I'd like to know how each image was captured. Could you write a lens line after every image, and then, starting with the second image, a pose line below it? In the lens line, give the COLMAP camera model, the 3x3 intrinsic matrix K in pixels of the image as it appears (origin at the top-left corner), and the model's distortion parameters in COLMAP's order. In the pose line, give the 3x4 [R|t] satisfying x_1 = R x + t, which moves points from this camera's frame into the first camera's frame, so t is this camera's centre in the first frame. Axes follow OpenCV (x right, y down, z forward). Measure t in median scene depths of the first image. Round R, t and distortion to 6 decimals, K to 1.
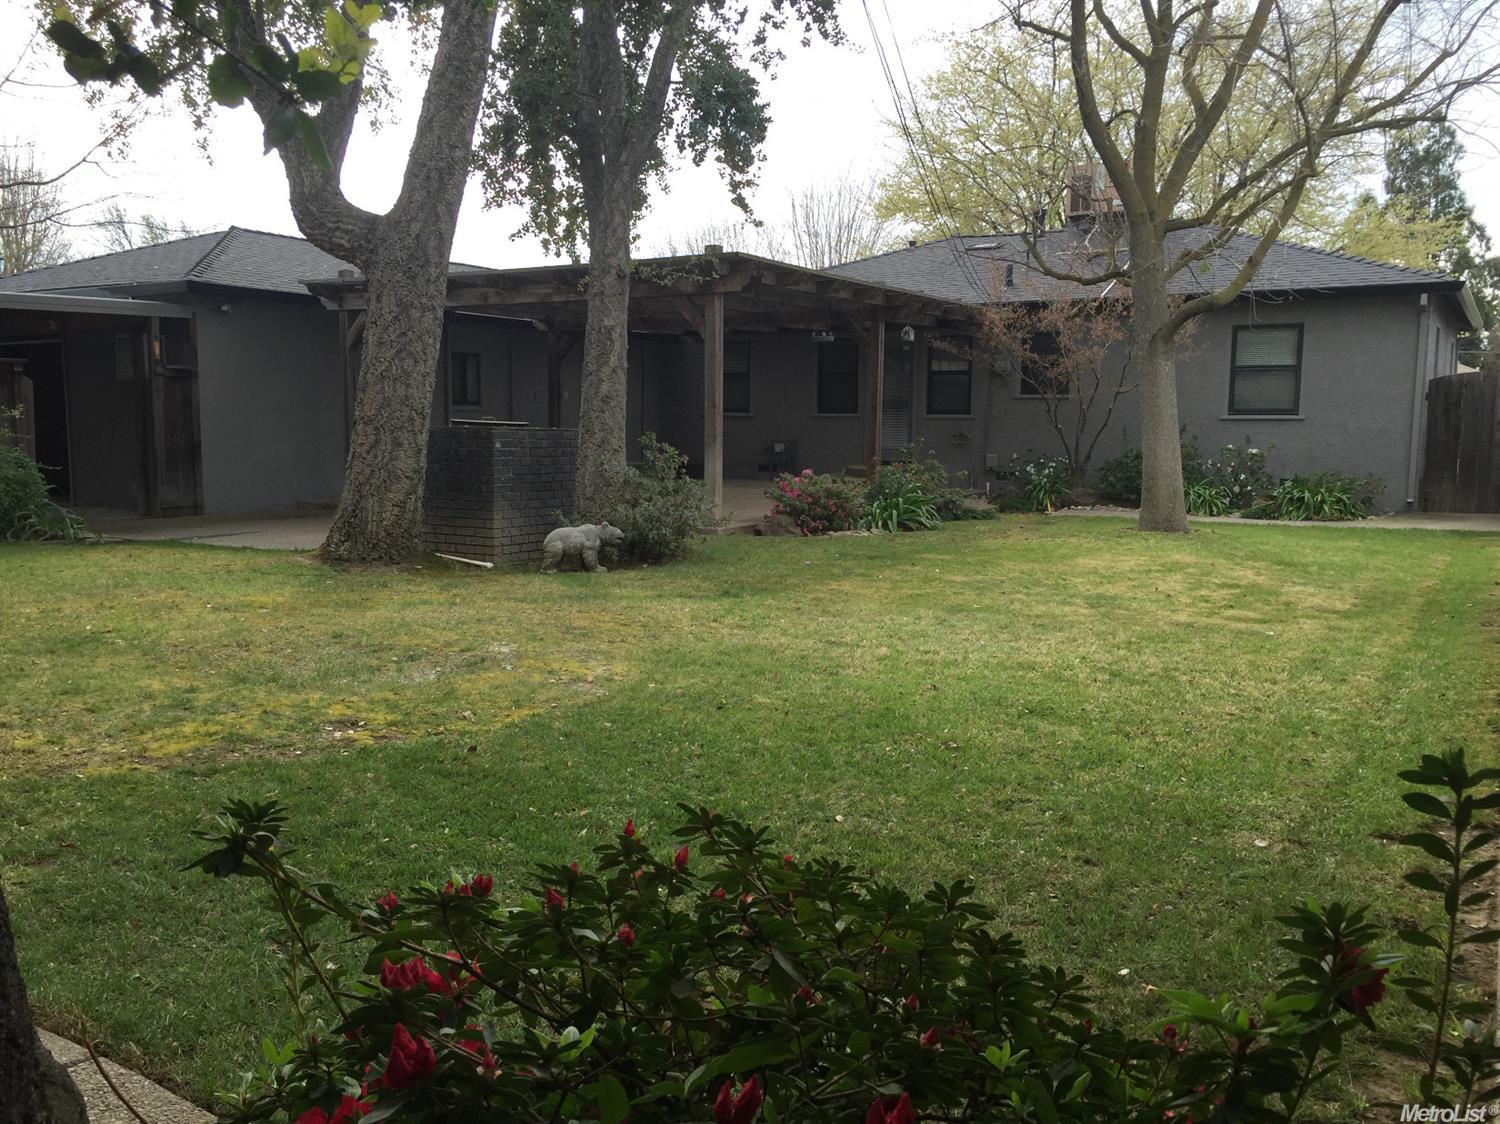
lens RADIAL K [[1287.2, 0, 751.0], [0, 1287.2, 554.3], [0, 0, 1]] dist [0.077814, -0.094779]
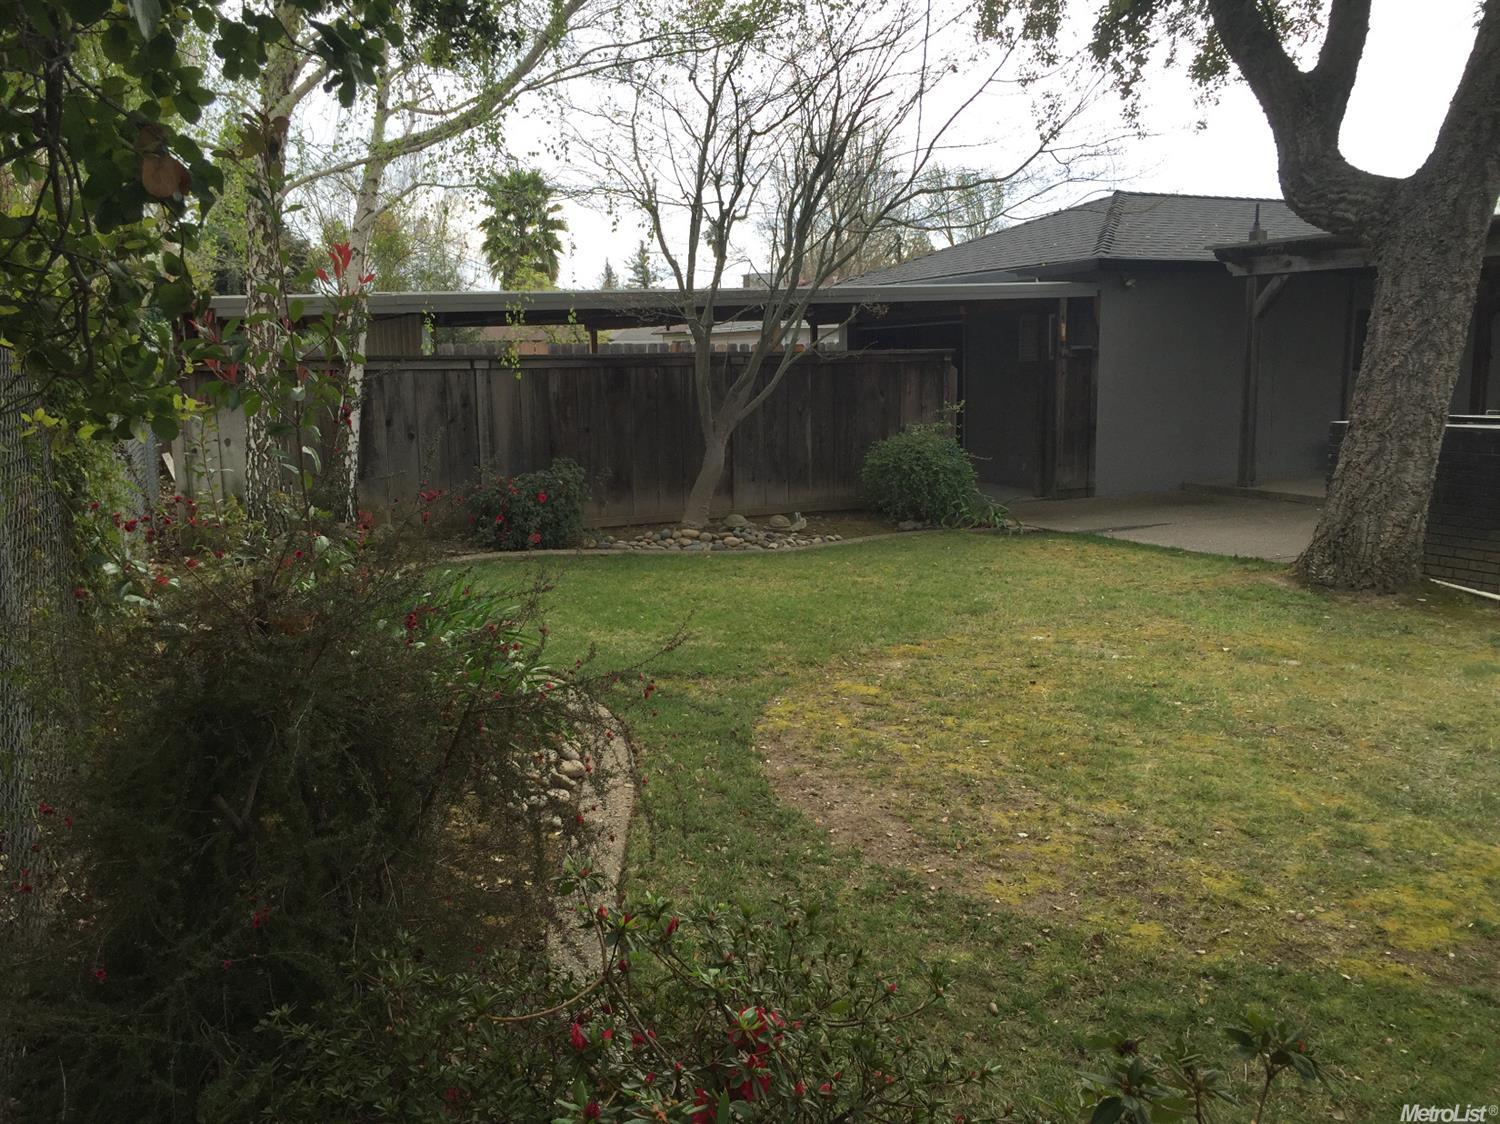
lens RADIAL K [[1287.2, 0, 751.7], [0, 1287.2, 568.4], [0, 0, 1]] dist [0.077814, -0.094779]
pose [[0.841328, 0.066270, -0.536447, -0.167999], [-0.035136, 0.997062, 0.068066, -0.052497], [0.539381, -0.038417, 0.841185, 0.051624]]
